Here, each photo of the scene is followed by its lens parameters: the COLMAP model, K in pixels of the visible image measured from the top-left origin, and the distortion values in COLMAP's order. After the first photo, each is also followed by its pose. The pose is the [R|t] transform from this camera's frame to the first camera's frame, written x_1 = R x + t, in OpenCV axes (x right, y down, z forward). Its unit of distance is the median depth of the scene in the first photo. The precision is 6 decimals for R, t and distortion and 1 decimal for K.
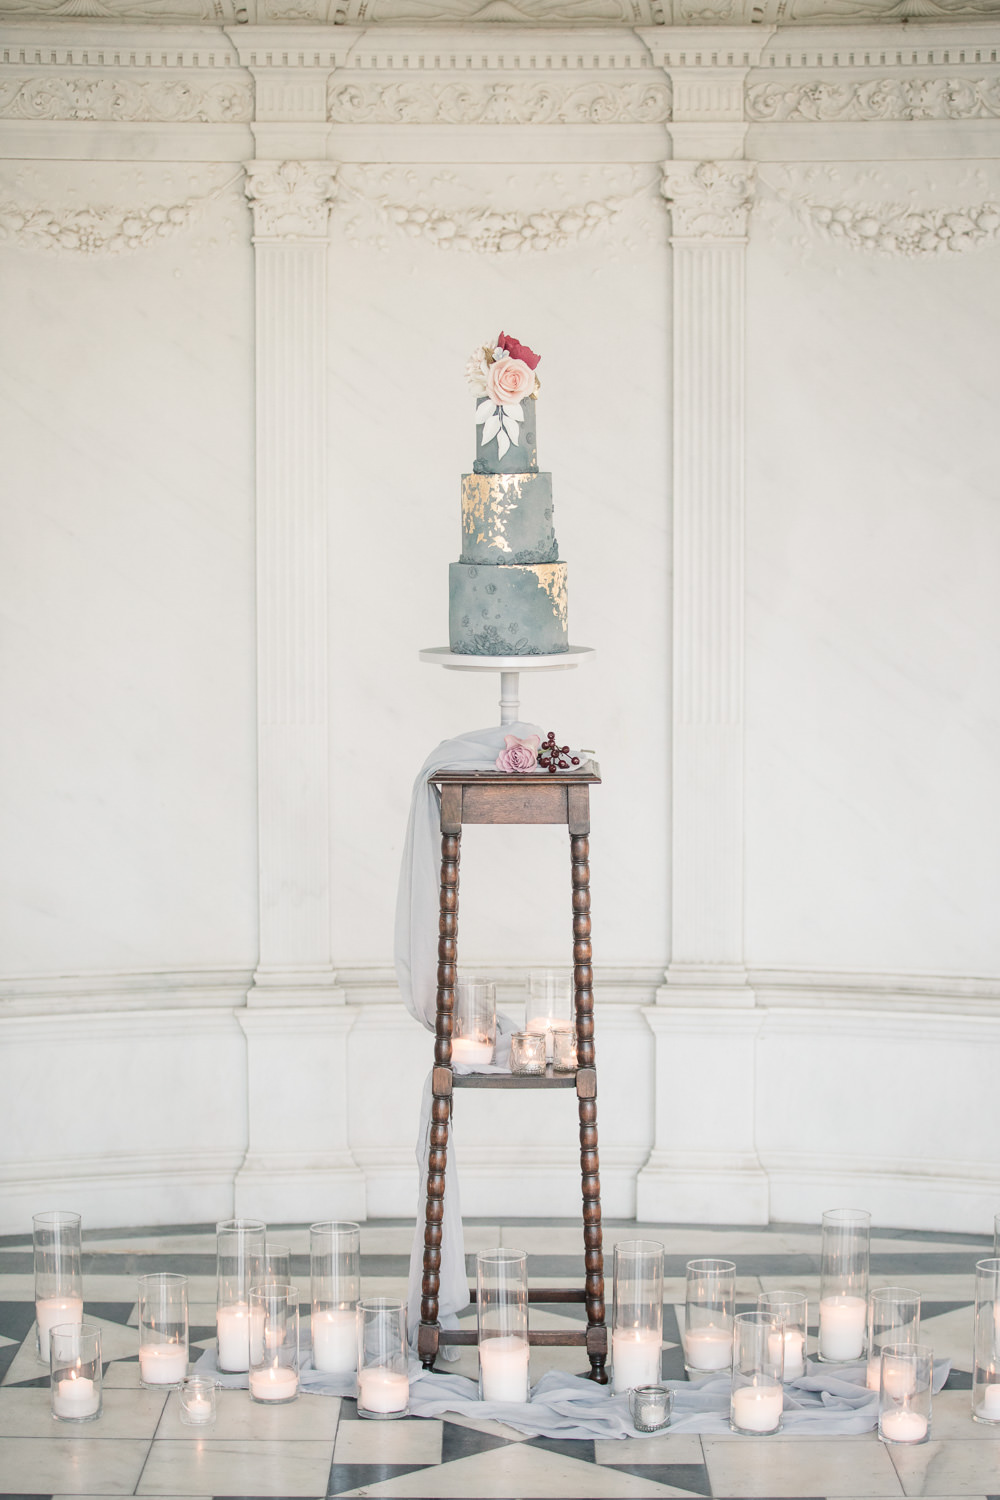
lens RADIAL K [[3104.3, 0, 500.0], [0, 3104.3, 750.0], [0, 0, 1]] dist [-0.295260, 0.031690]
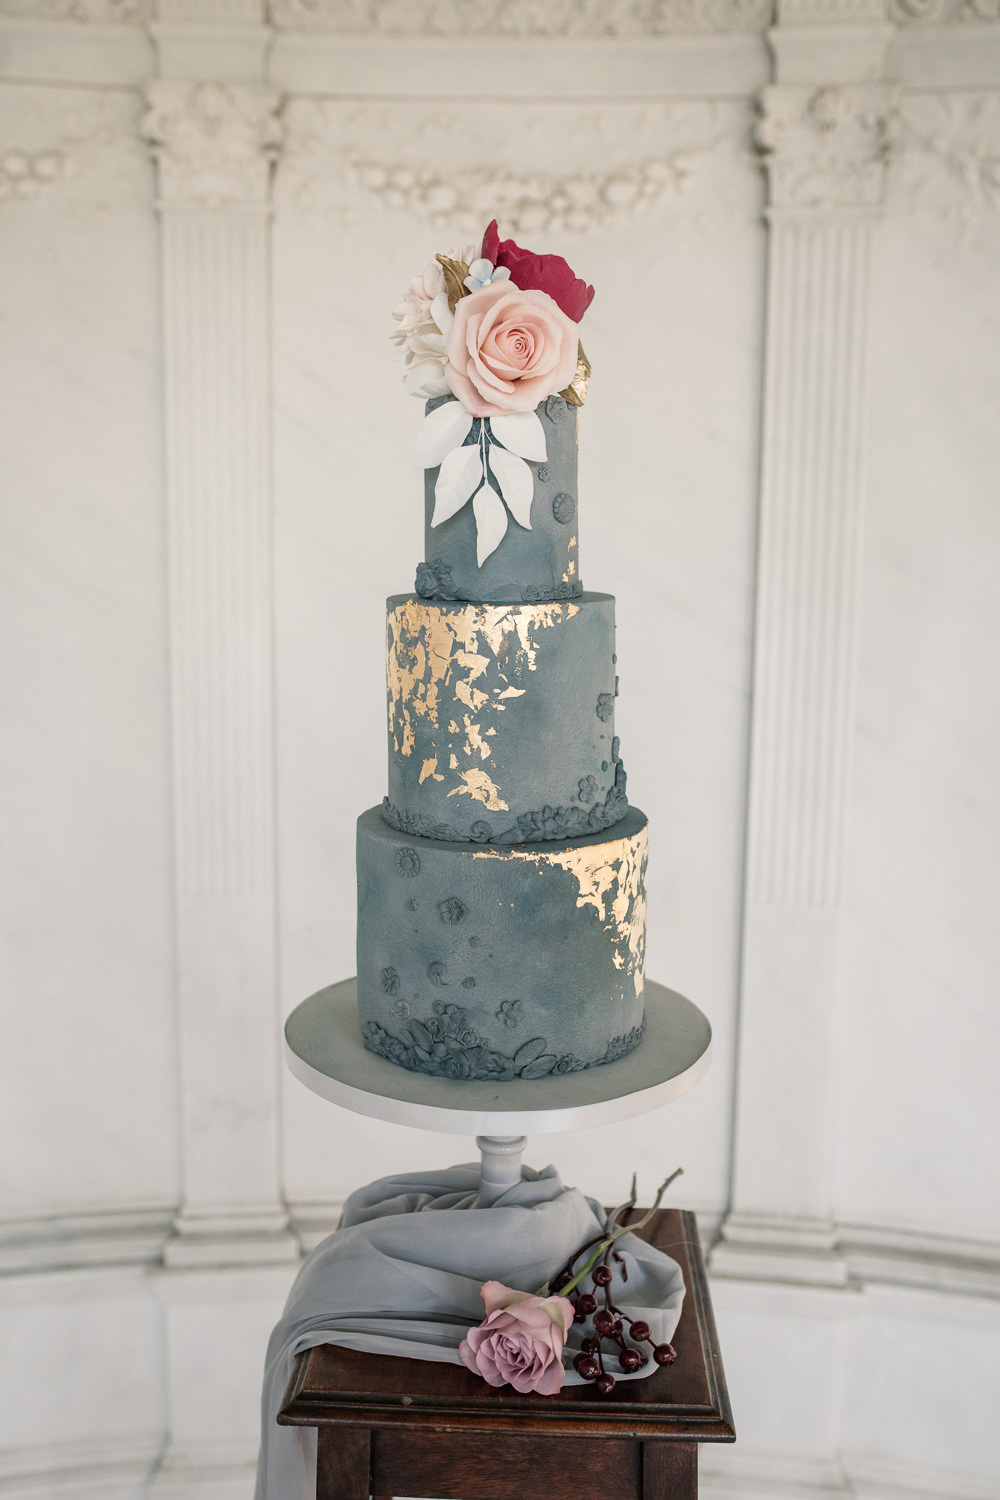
lens RADIAL K [[1453.6, 0, 500.0], [0, 1453.6, 750.0], [0, 0, 1]] dist [-0.050002, 0.083483]
pose [[0.999596, 0.016108, -0.023427, 0.006719], [-0.014433, 0.997445, 0.069971, -0.083421], [0.024494, -0.069604, 0.997274, 0.819399]]
